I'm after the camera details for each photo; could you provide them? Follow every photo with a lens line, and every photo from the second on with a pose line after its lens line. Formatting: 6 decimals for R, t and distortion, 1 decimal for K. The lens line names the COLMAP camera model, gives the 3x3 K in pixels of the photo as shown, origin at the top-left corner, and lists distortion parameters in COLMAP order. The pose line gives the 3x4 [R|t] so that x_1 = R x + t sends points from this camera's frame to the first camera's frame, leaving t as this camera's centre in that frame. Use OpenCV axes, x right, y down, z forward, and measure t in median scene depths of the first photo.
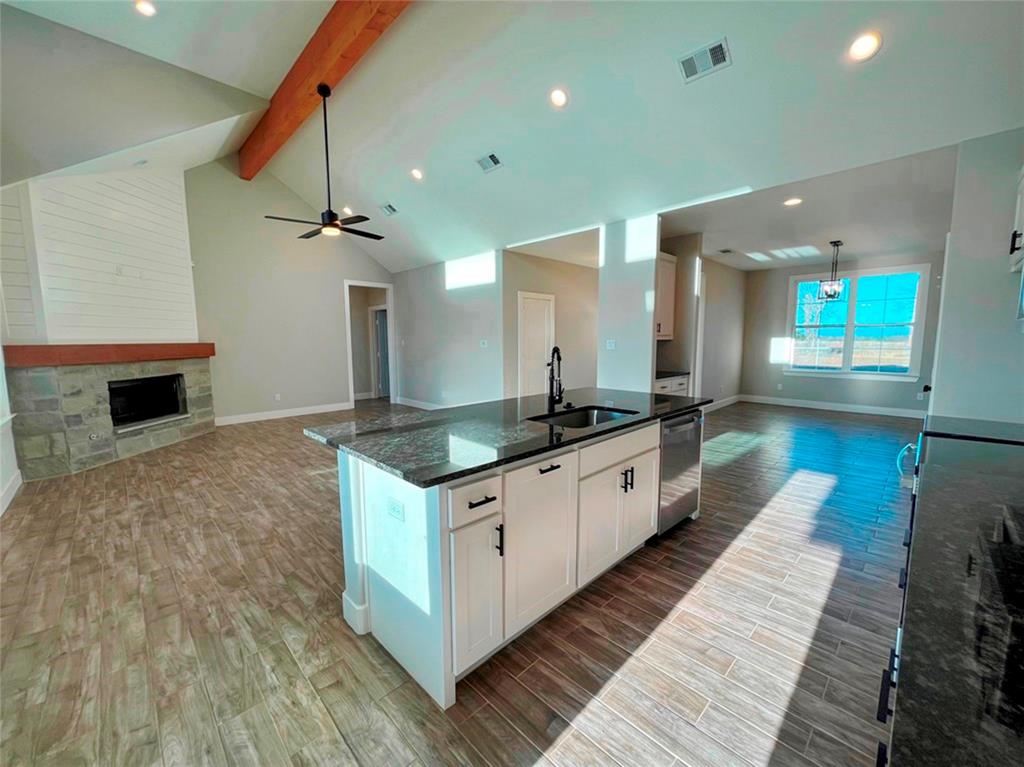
lens RADIAL K [[410.2, 0, 510.3], [0, 410.2, 384.2], [0, 0, 1]] dist [-0.003534, -0.000383]
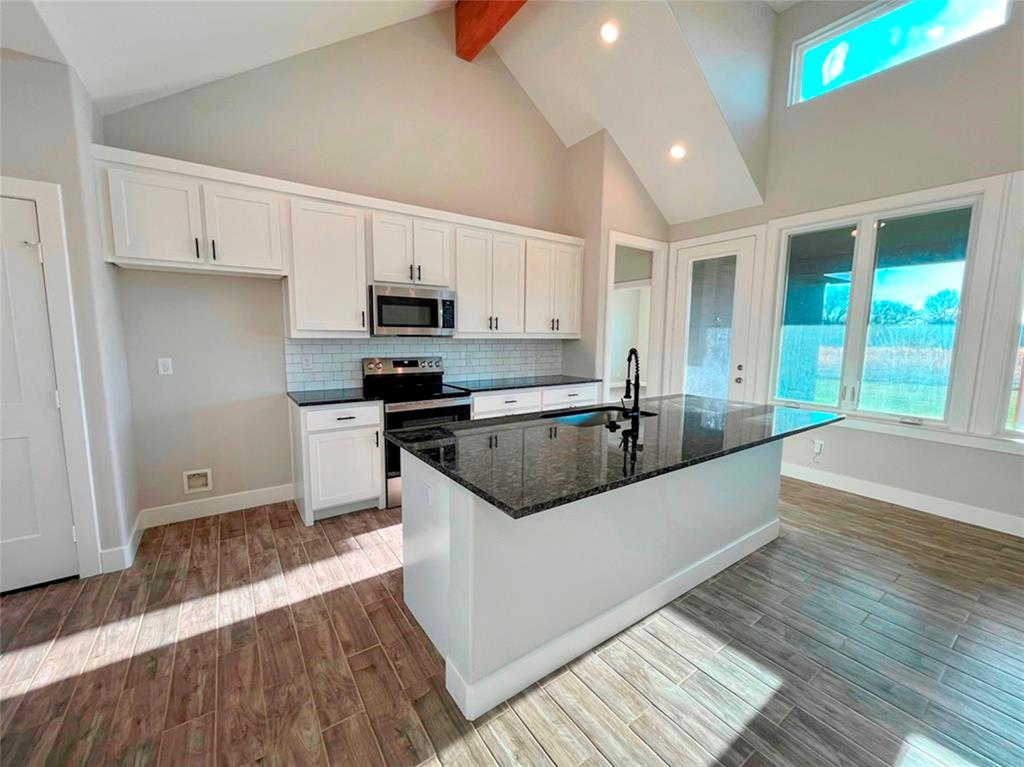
lens RADIAL K [[413.6, 0, 509.3], [0, 413.6, 384.5], [0, 0, 1]] dist [-0.001510, -0.000242]
pose [[-0.985678, -0.025615, 0.166684, 0.132513], [0.012641, 0.974394, 0.224494, -0.129273], [-0.168167, 0.223385, -0.960114, 1.125365]]
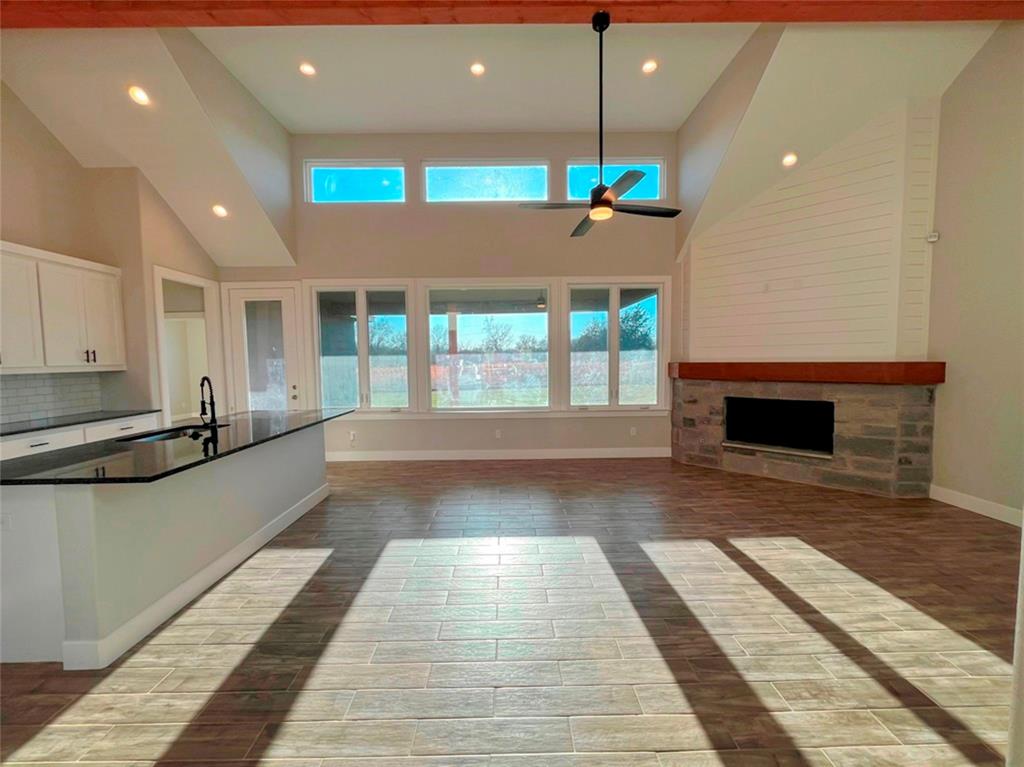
lens RADIAL K [[410.2, 0, 510.3], [0, 410.2, 384.2], [0, 0, 1]] dist [-0.003534, -0.000383]
pose [[-0.691023, 0.059987, -0.720340, 0.209202], [-0.061043, 0.988148, 0.140847, -0.170115], [0.720251, 0.141300, -0.679171, 1.427619]]
